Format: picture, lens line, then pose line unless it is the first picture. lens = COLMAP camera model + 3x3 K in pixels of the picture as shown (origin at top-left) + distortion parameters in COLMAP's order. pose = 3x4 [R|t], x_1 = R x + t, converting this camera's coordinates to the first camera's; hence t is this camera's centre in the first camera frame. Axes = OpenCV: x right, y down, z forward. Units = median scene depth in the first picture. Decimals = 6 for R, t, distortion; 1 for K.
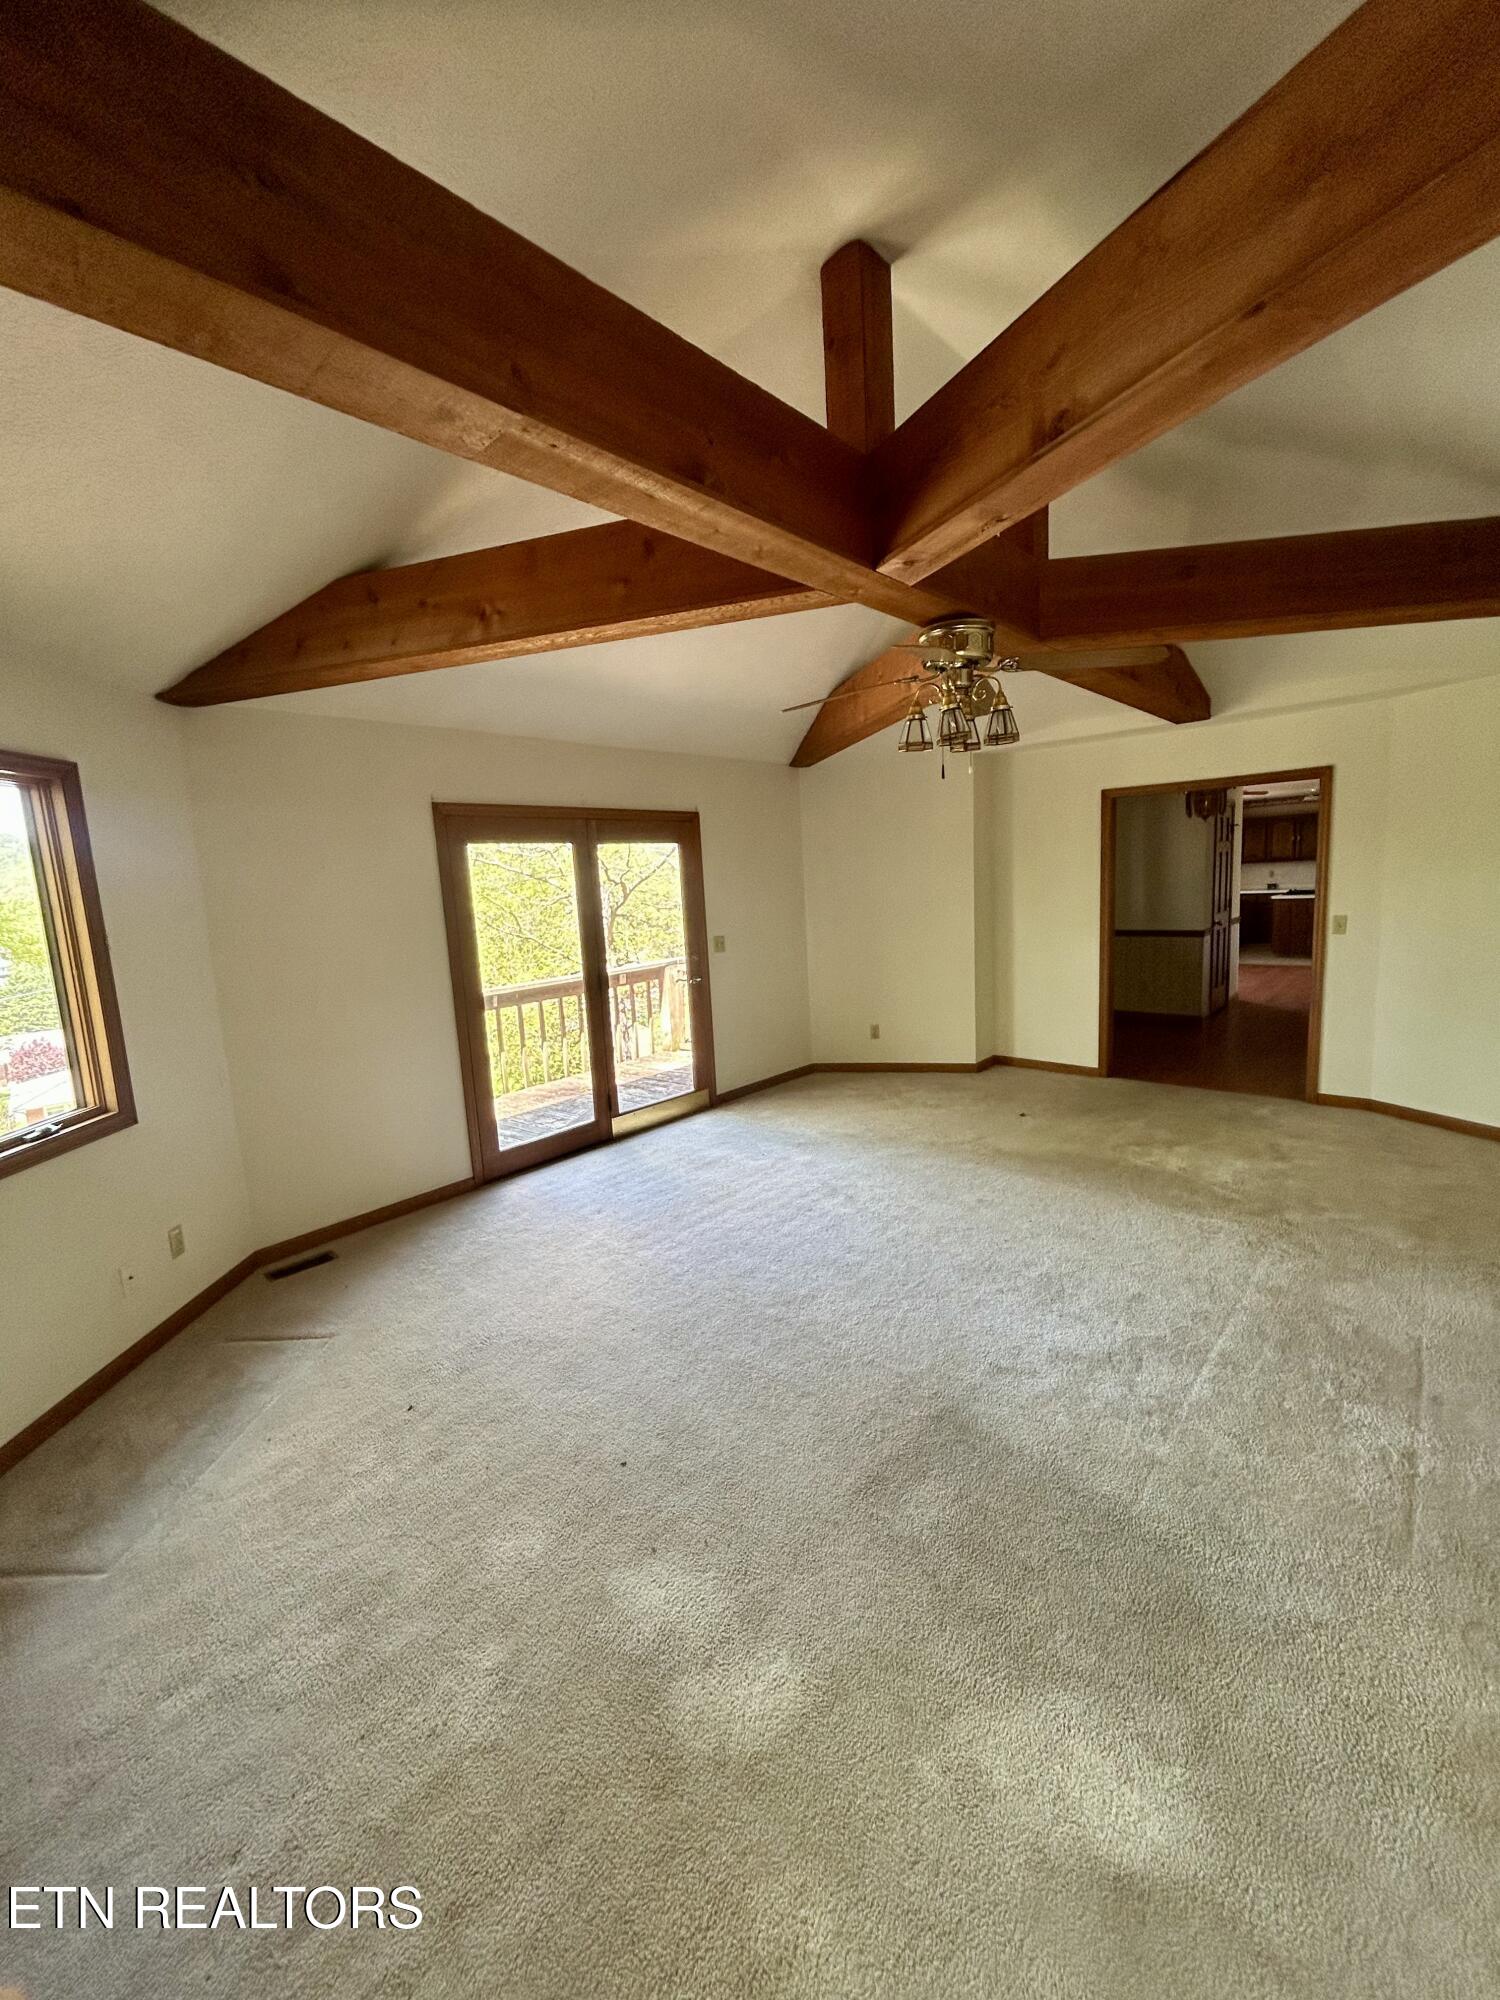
lens RADIAL K [[817.6, 0, 766.2], [0, 817.6, 989.0], [0, 0, 1]] dist [0.034712, -0.002807]
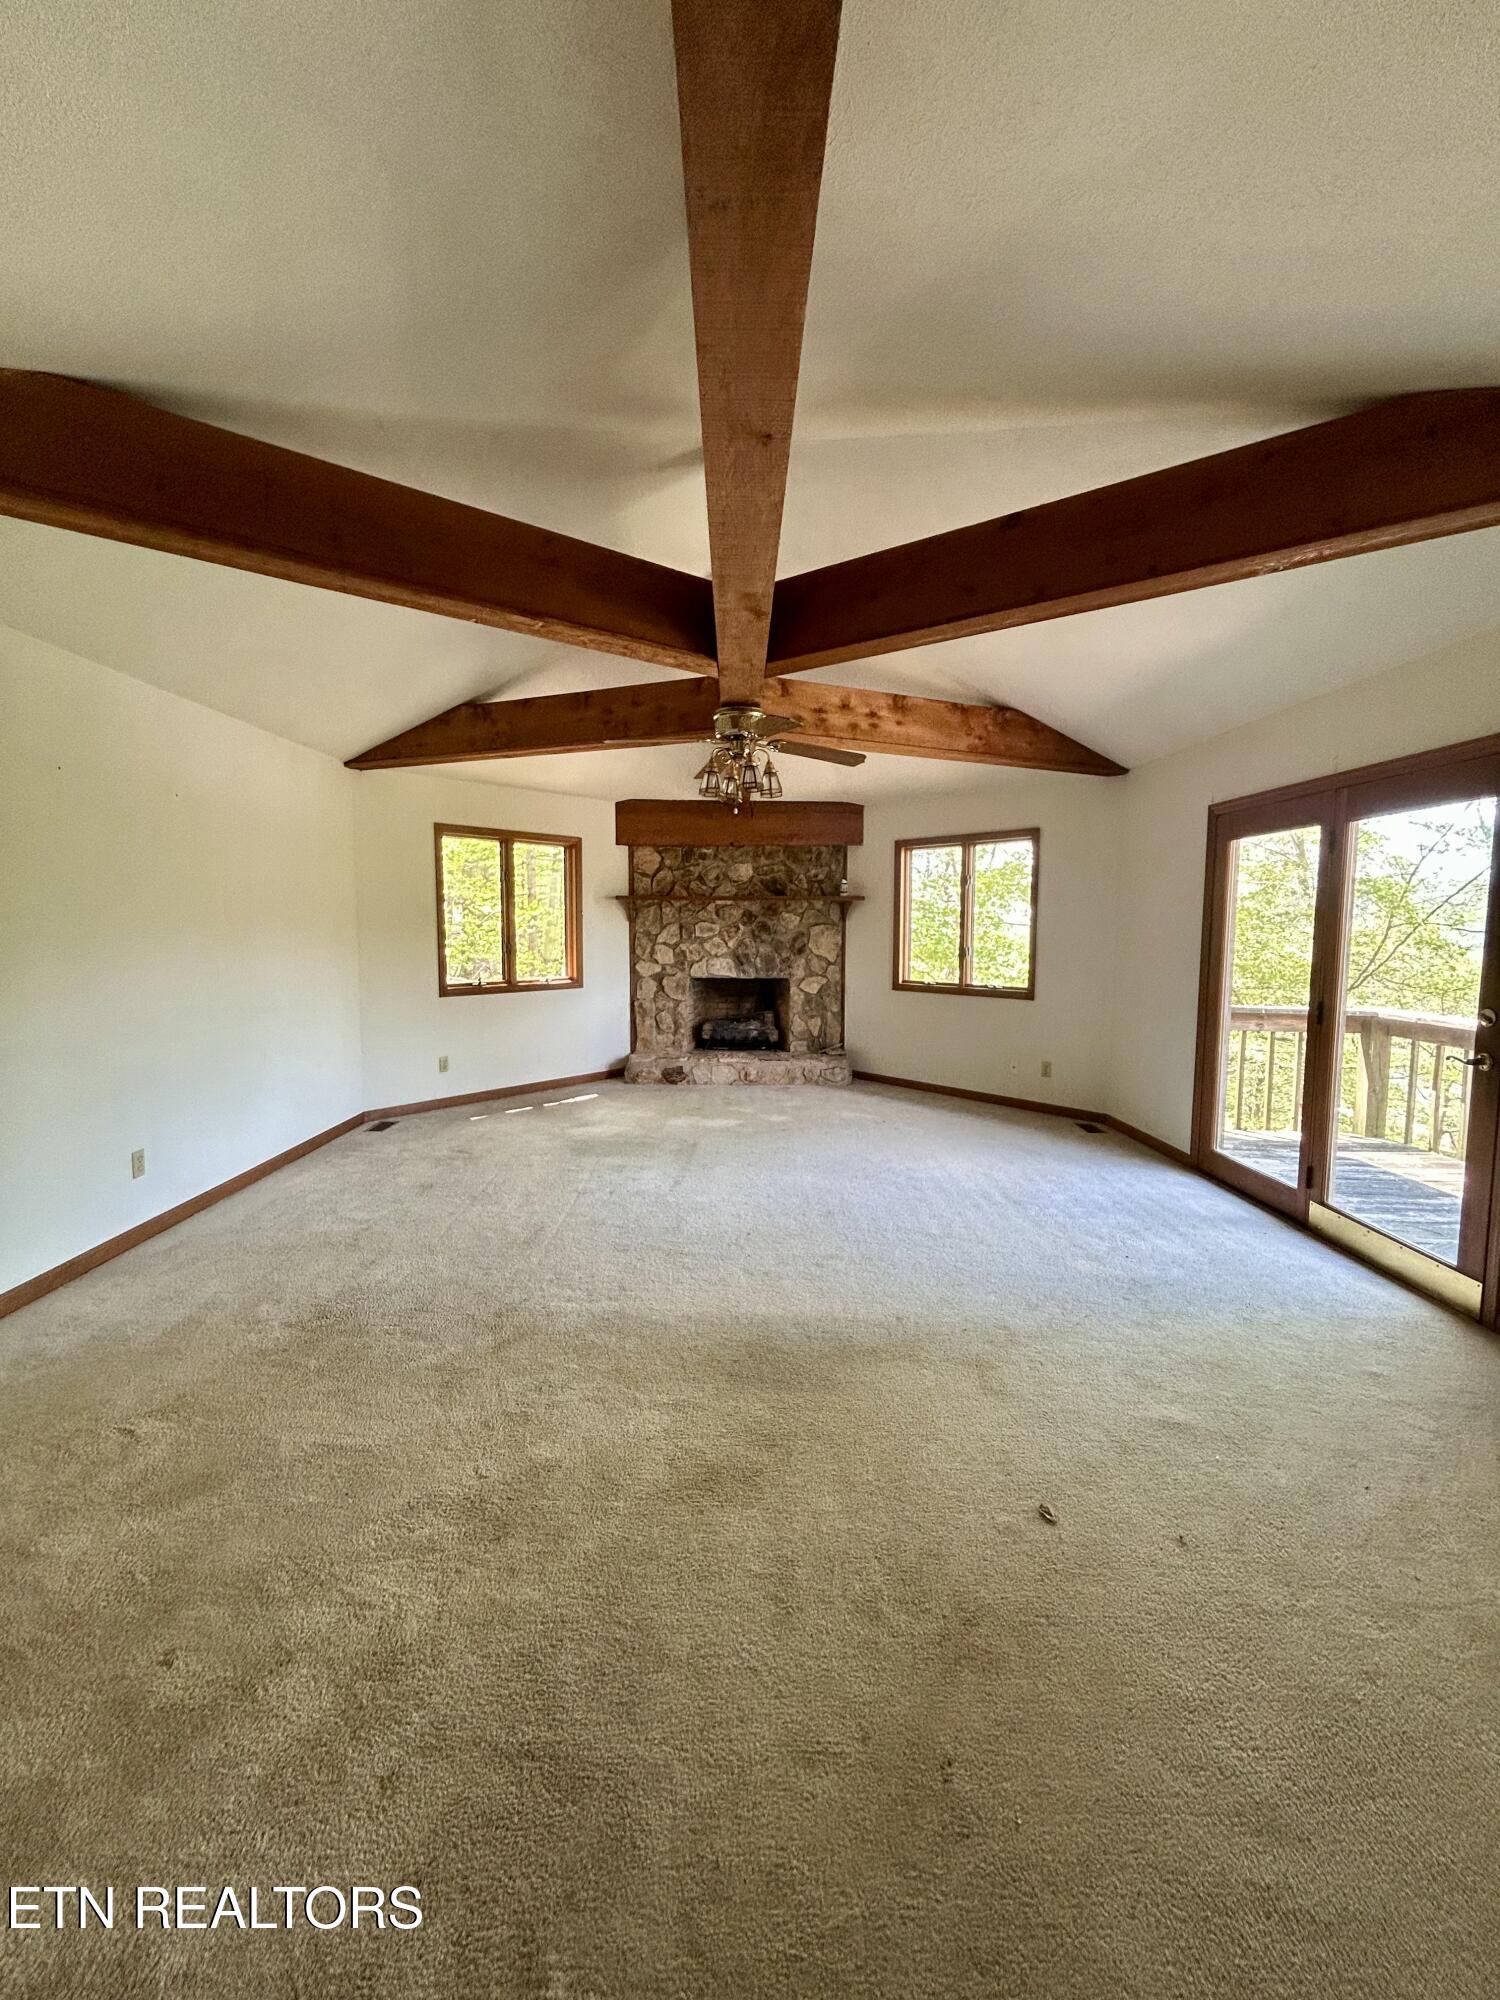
lens RADIAL K [[817.6, 0, 752.0], [0, 817.6, 1003.8], [0, 0, 1]] dist [0.034712, -0.002807]
pose [[-0.743398, 0.111100, -0.659557, 0.715069], [-0.061318, 0.970635, 0.232612, -0.168952], [0.666033, 0.213366, -0.714756, 1.277017]]
